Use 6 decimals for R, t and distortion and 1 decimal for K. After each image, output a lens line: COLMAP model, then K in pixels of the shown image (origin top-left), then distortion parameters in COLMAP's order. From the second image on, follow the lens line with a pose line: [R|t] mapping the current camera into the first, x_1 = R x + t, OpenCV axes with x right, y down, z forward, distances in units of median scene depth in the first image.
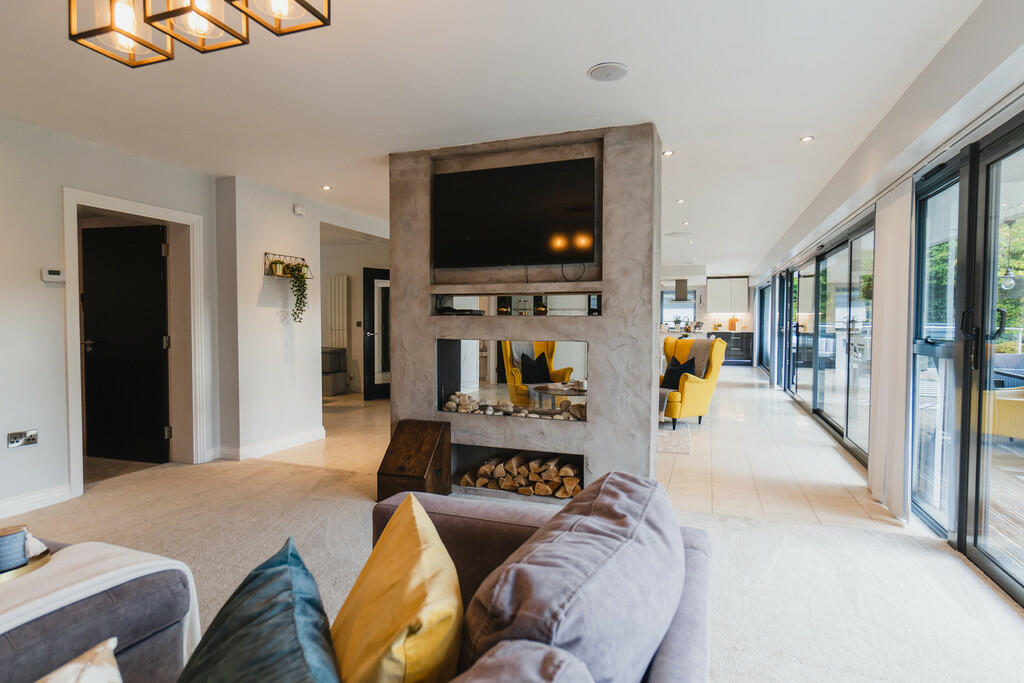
lens RADIAL K [[554.8, 0, 512.0], [0, 554.8, 341.5], [0, 0, 1]] dist [0.000424, 0.000017]
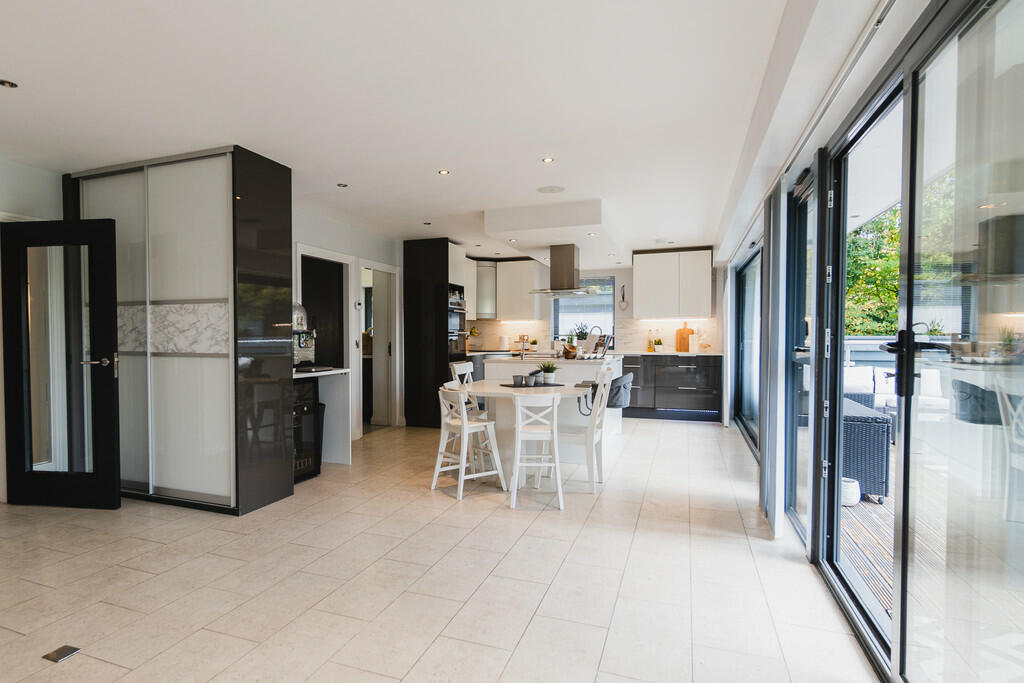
lens RADIAL K [[585.2, 0, 436.2], [0, 585.2, 352.9], [0, 0, 1]] dist [-0.001632, -0.000177]
pose [[0.998172, 0.000038, -0.060433, 0.200391], [-0.000610, 0.999955, -0.009442, -0.013650], [0.060430, 0.009462, 0.998128, 0.438315]]
